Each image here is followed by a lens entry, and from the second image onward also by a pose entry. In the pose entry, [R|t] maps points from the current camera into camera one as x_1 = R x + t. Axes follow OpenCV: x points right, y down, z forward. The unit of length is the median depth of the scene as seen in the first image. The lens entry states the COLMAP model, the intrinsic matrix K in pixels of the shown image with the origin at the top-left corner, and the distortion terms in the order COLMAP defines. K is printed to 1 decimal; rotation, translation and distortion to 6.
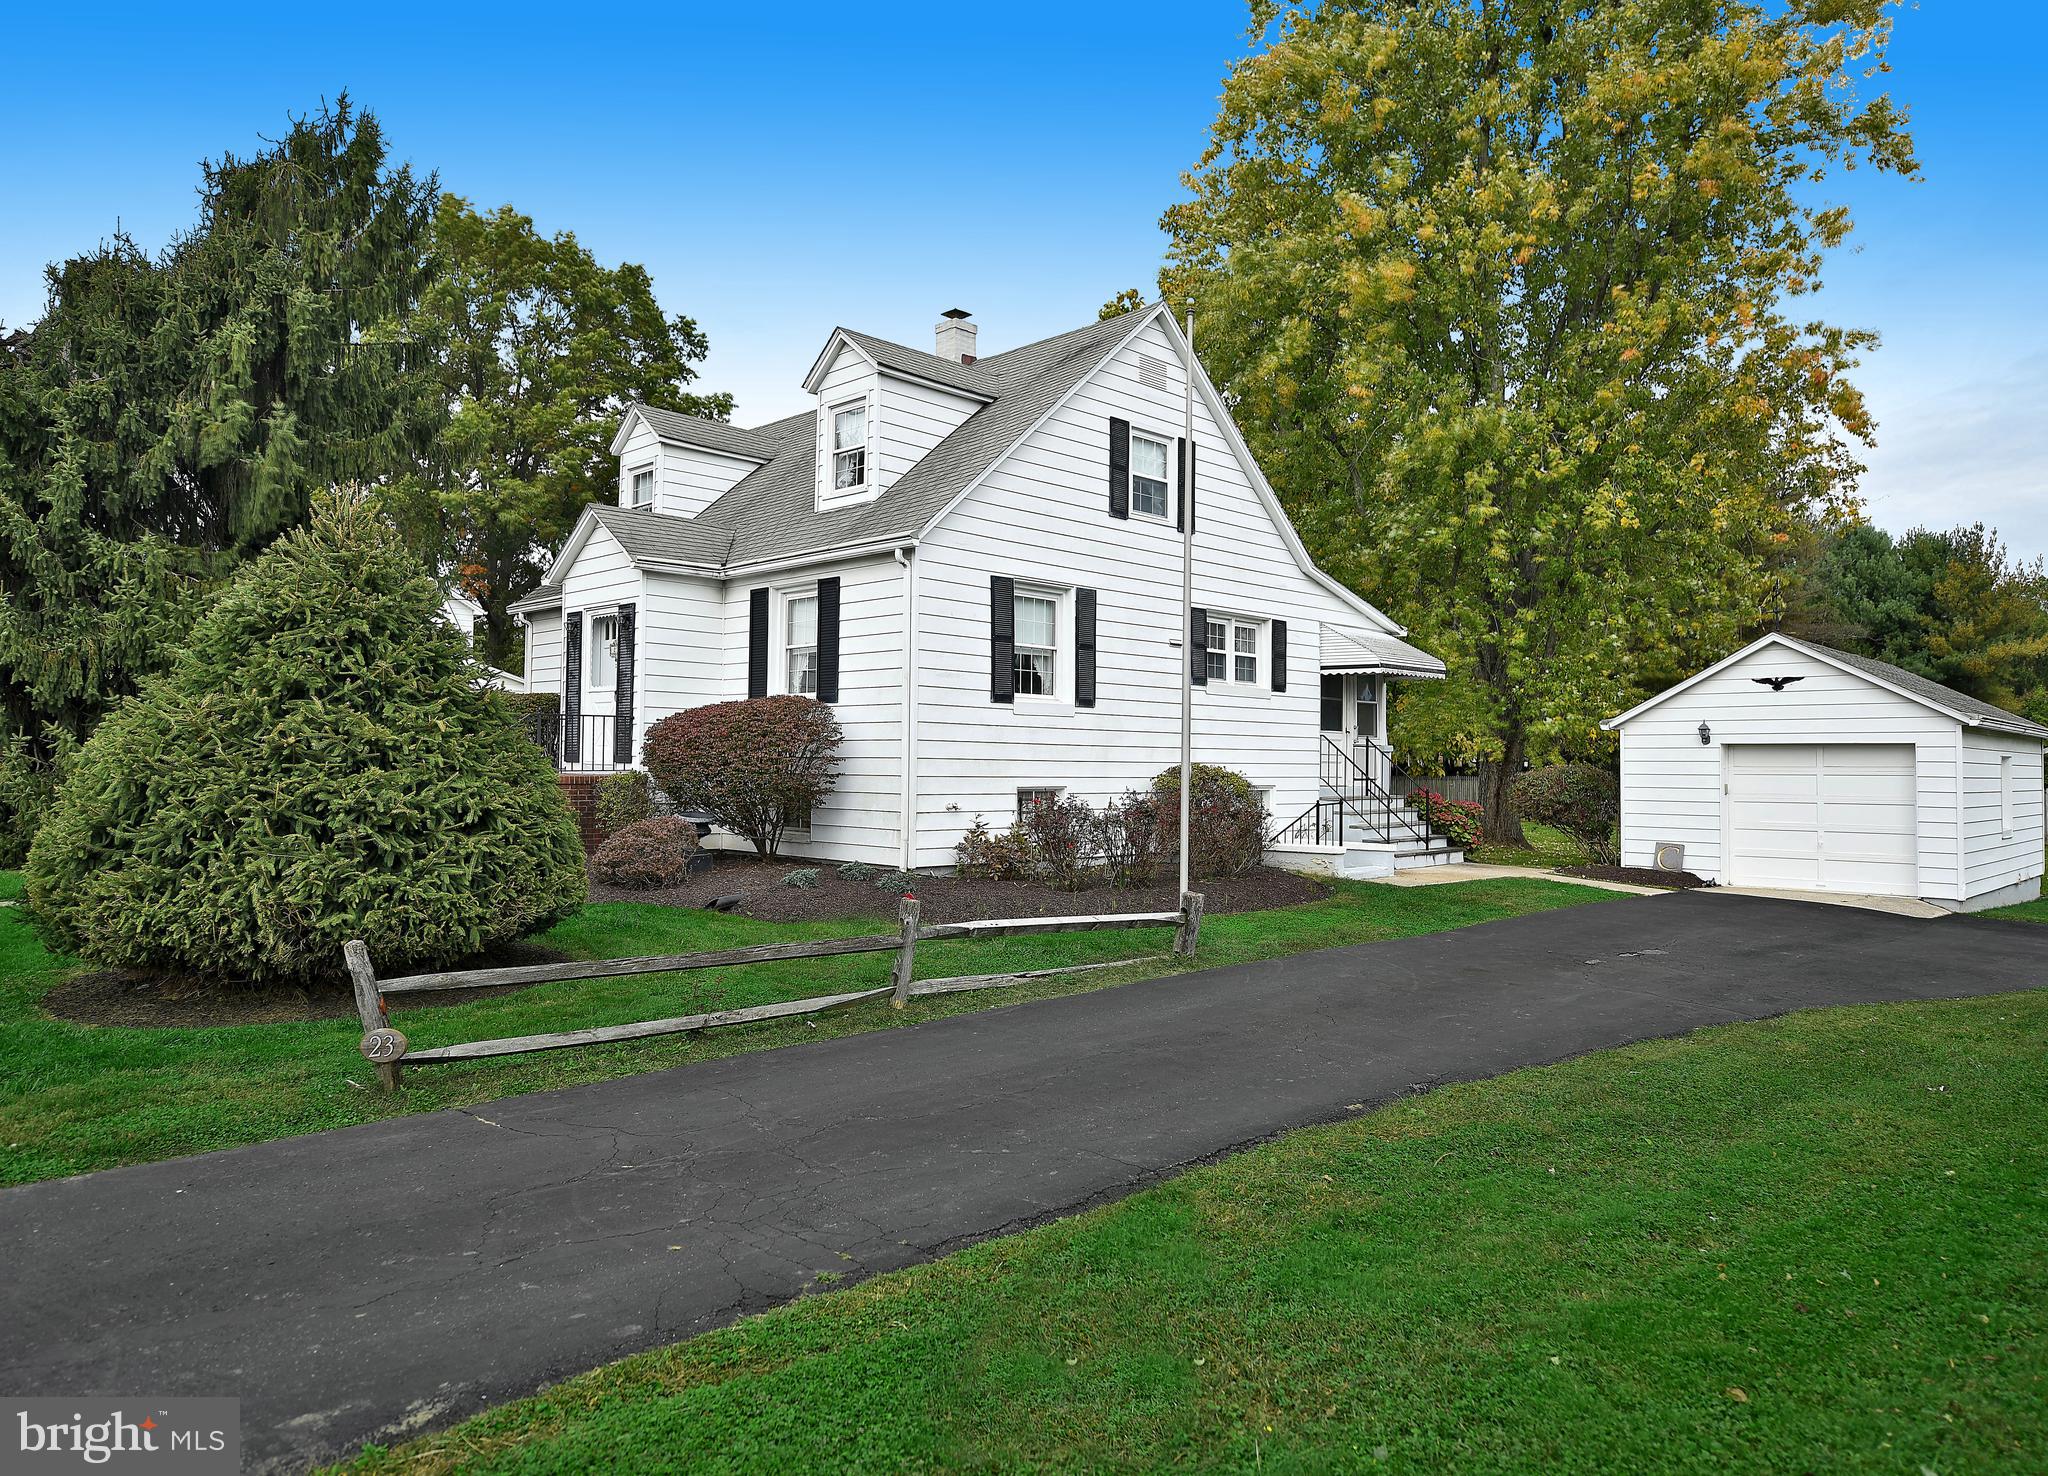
lens RADIAL K [[1290.0, 0, 1031.5], [0, 1290.0, 727.6], [0, 0, 1]] dist [0.001433, 0.005628]
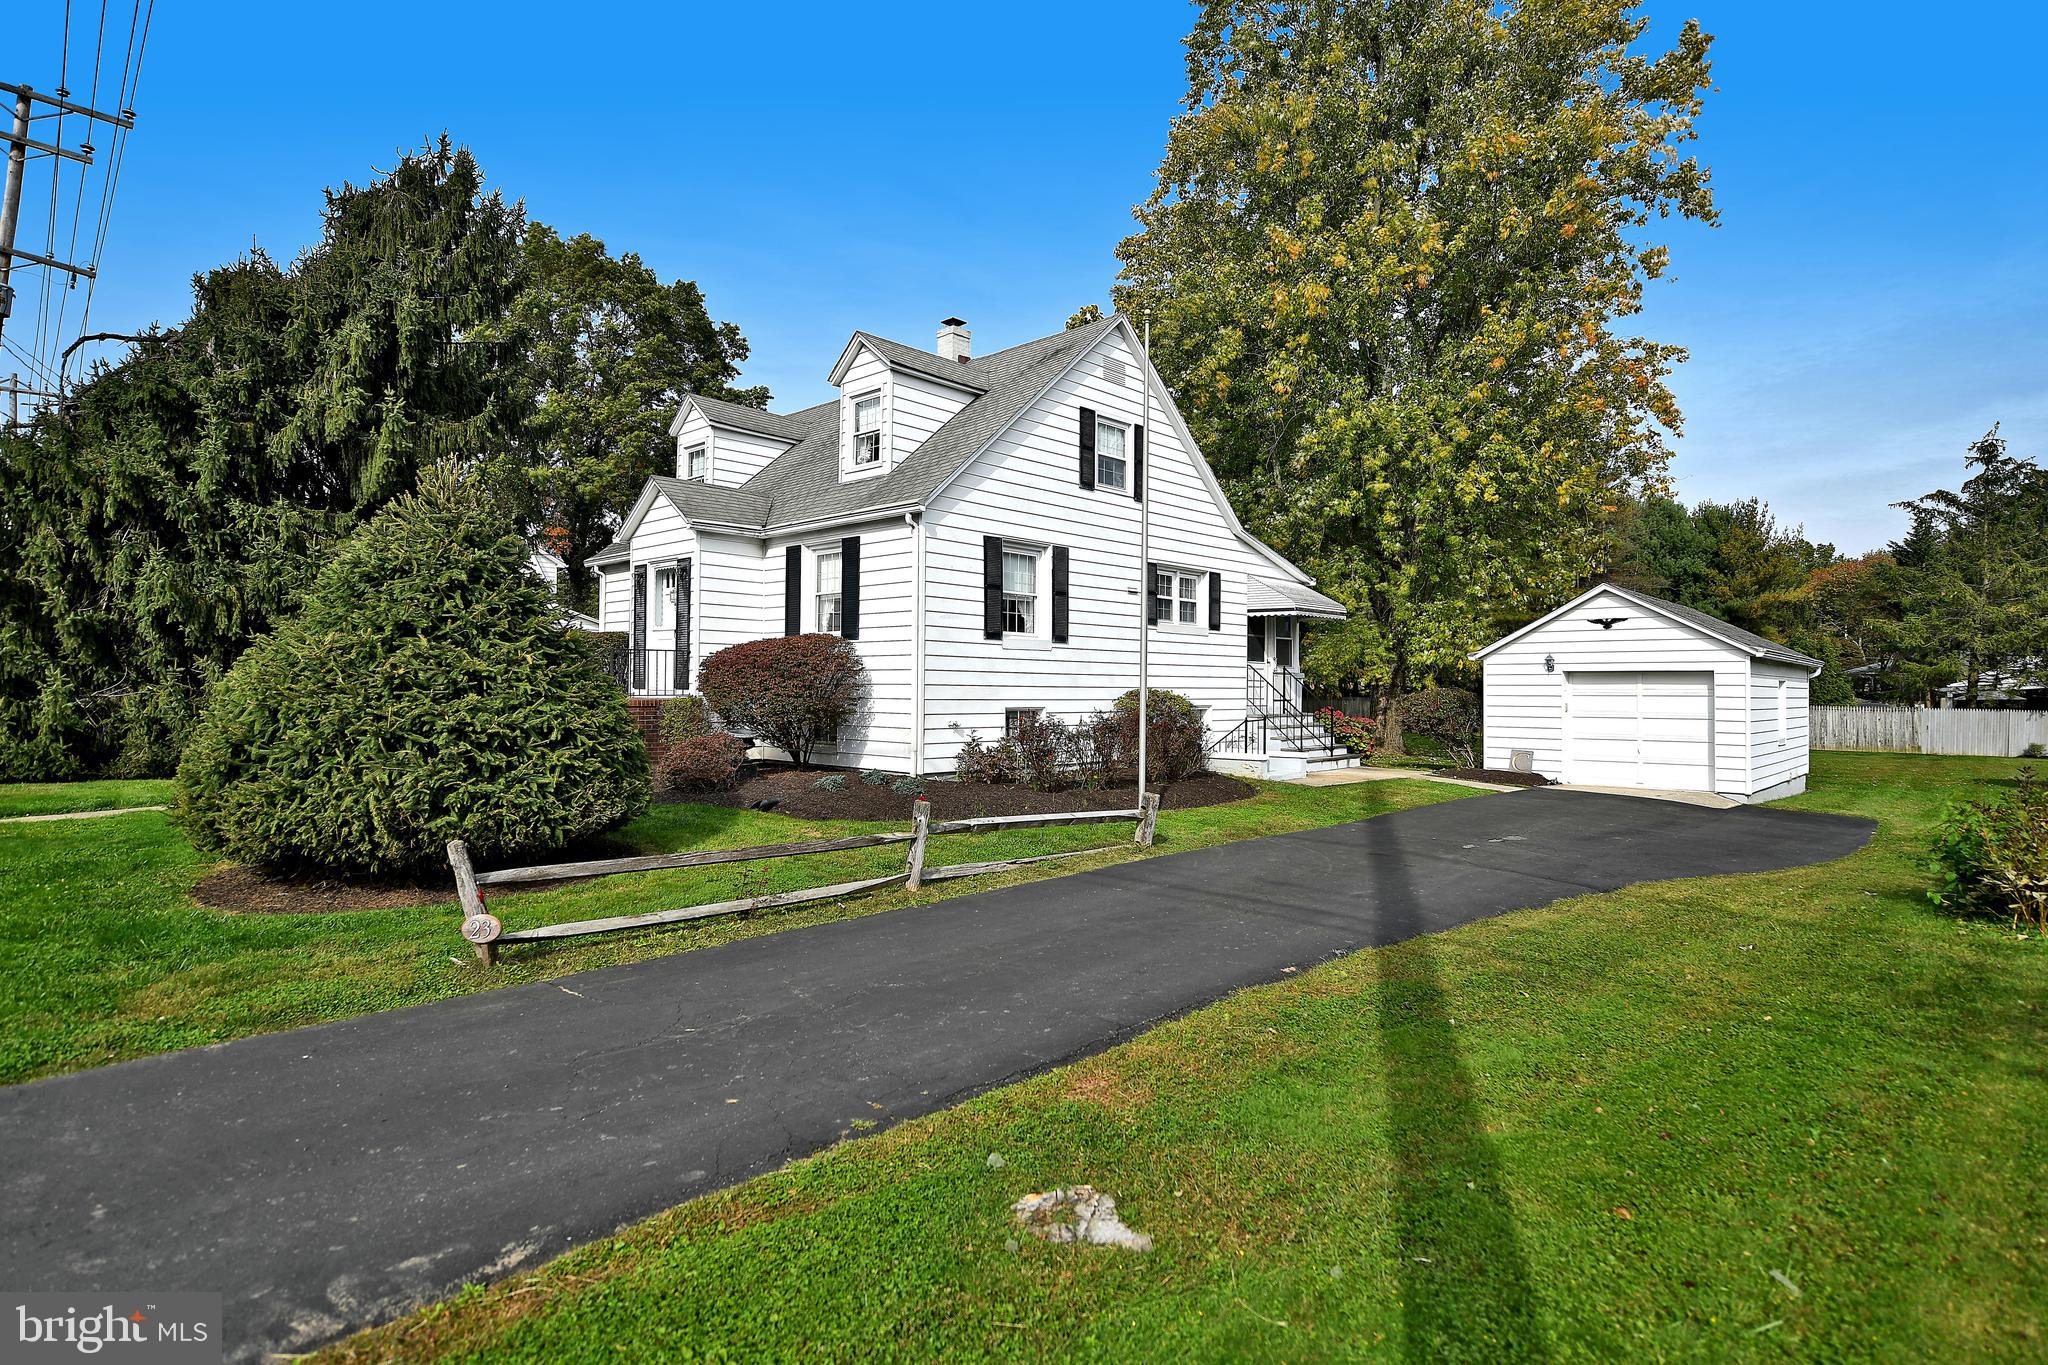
lens RADIAL K [[1030.8, 0, 1049.1], [0, 1030.8, 676.7], [0, 0, 1]] dist [-0.002233, -0.001076]
pose [[0.999324, -0.001890, 0.036709, -0.004903], [0.001251, 0.999847, 0.017432, -0.000570], [-0.036736, -0.017374, 0.999174, 0.013177]]
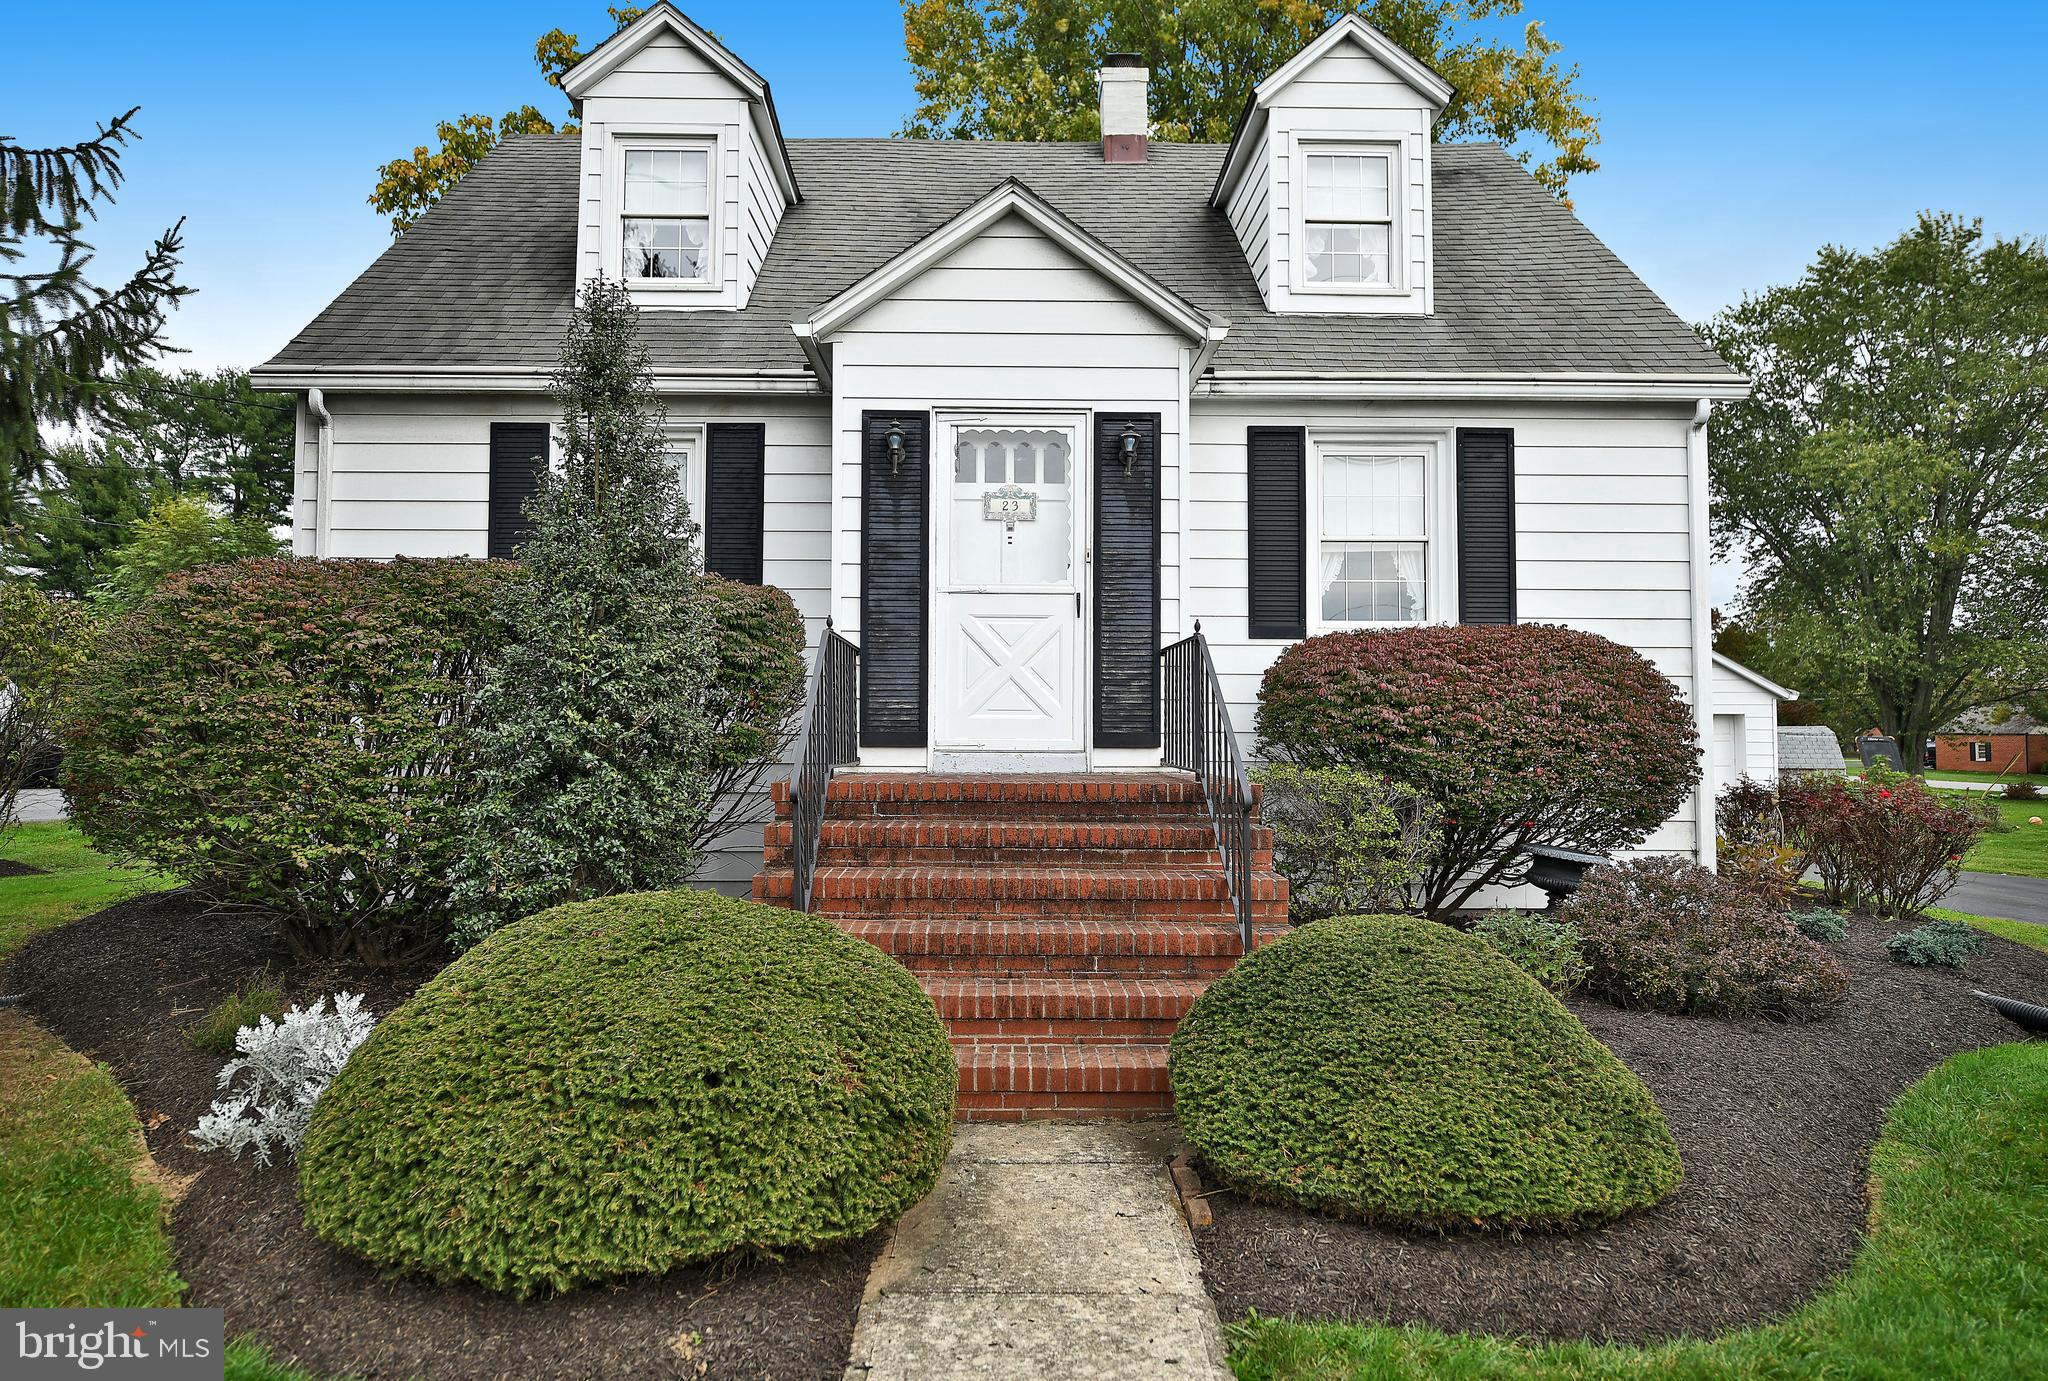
lens RADIAL K [[1268.8, 0, 1019.3], [0, 1268.8, 687.9], [0, 0, 1]] dist [-0.001860, -0.000526]
pose [[0.703462, 0.018379, 0.710496, -0.624768], [-0.015930, 0.999822, -0.010091, 0.010236], [-0.710555, -0.004220, 0.703629, 0.649945]]
